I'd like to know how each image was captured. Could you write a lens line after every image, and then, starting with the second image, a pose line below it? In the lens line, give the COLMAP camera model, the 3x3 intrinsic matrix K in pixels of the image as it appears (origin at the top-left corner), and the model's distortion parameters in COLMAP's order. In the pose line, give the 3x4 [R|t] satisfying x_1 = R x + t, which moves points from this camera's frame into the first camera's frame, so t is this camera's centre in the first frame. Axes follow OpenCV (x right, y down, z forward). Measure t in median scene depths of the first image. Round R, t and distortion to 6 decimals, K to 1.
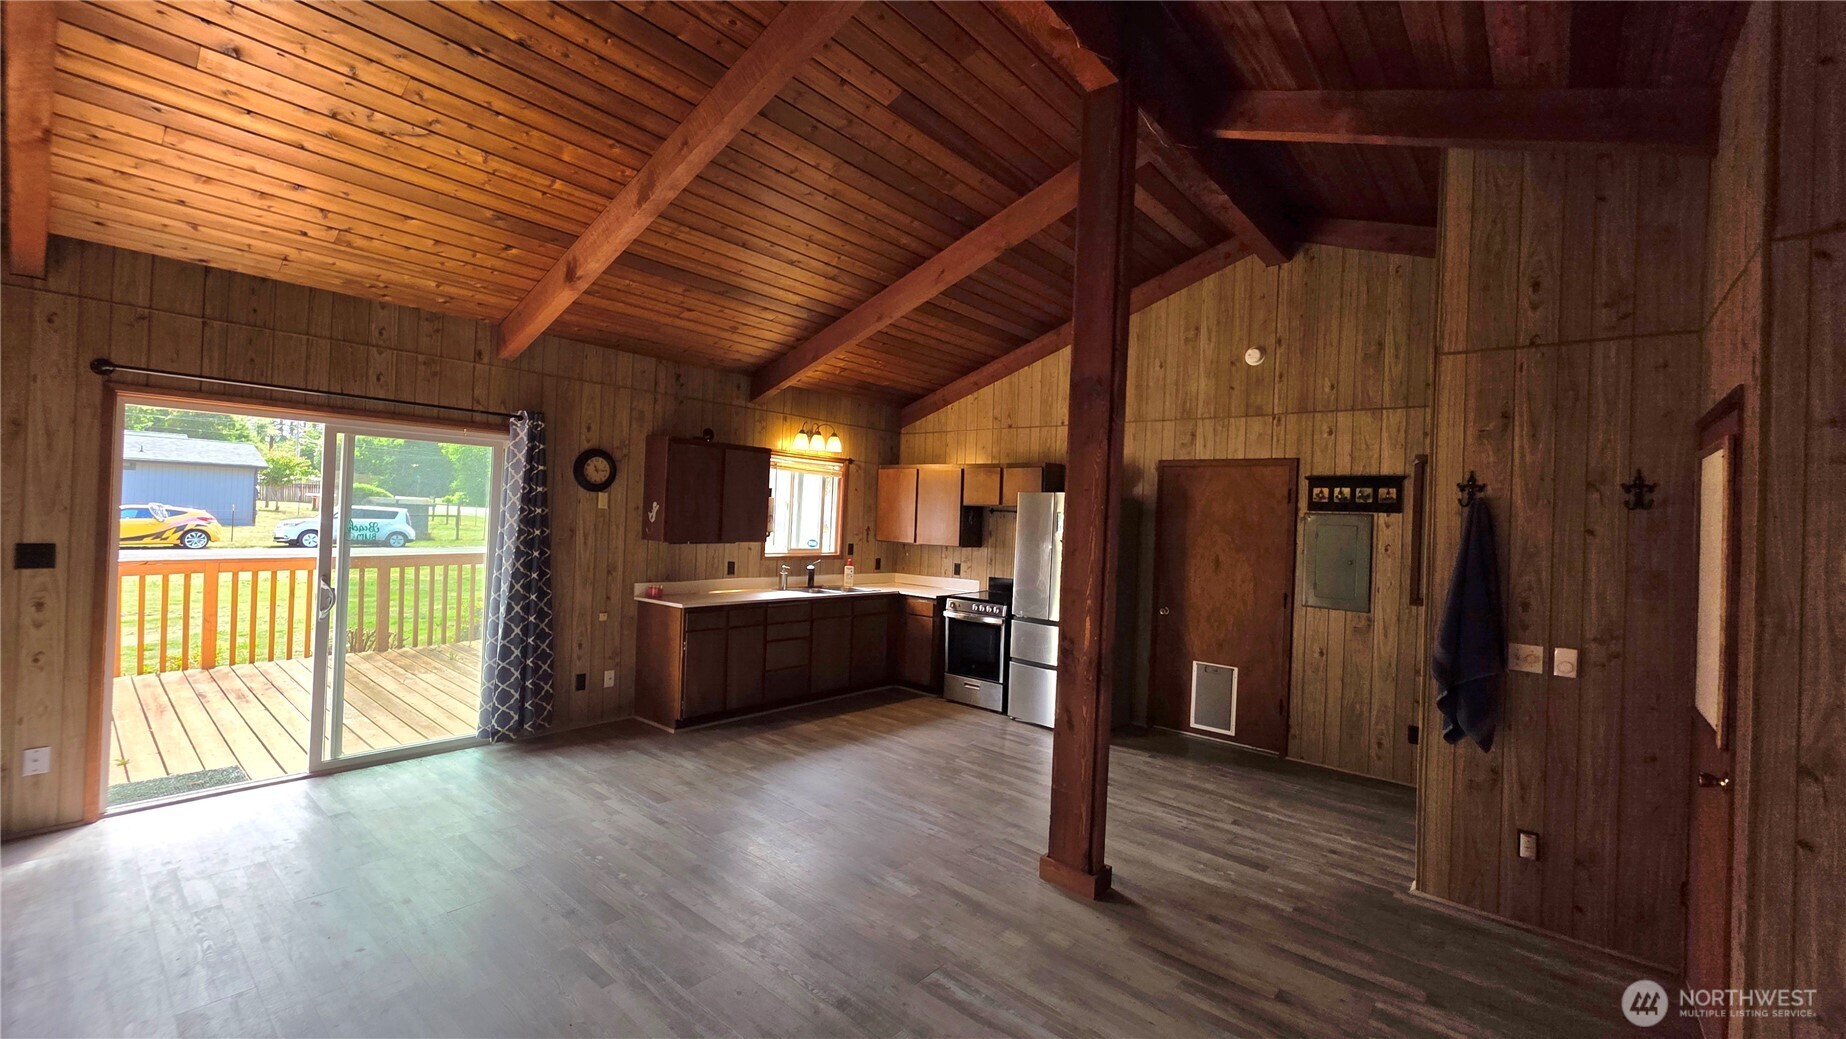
lens RADIAL K [[737.9, 0, 921.1], [0, 737.9, 510.6], [0, 0, 1]] dist [0.000102, -0.000016]
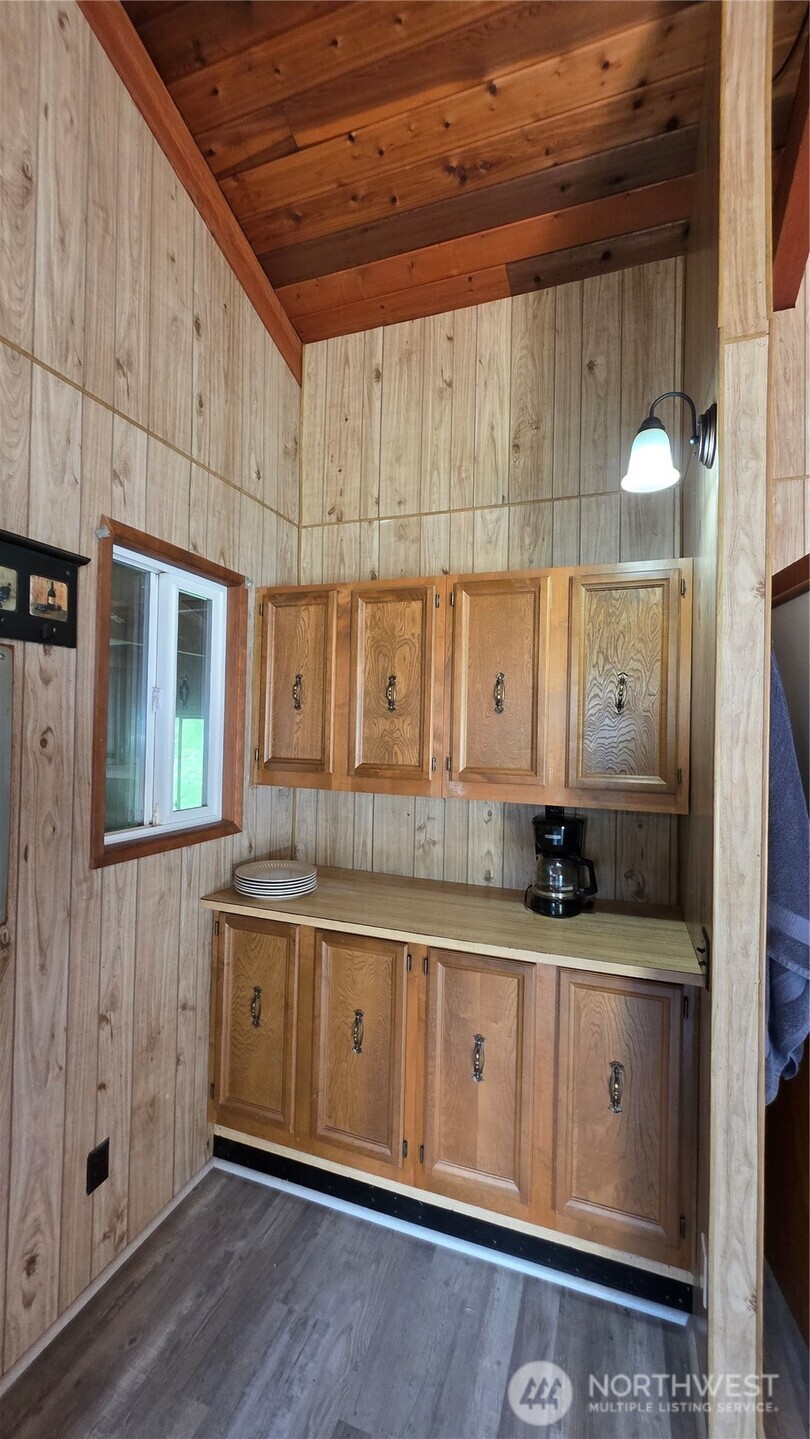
lens RADIAL K [[575.2, 0, 404.7], [0, 575.2, 719.1], [0, 0, 1]] dist [0.000102, -0.000016]
pose [[-0.338229, -0.026881, 0.940680, 0.289017], [-0.035763, 0.999237, 0.015696, 0.029669], [-0.940384, -0.028332, -0.338932, 0.920679]]
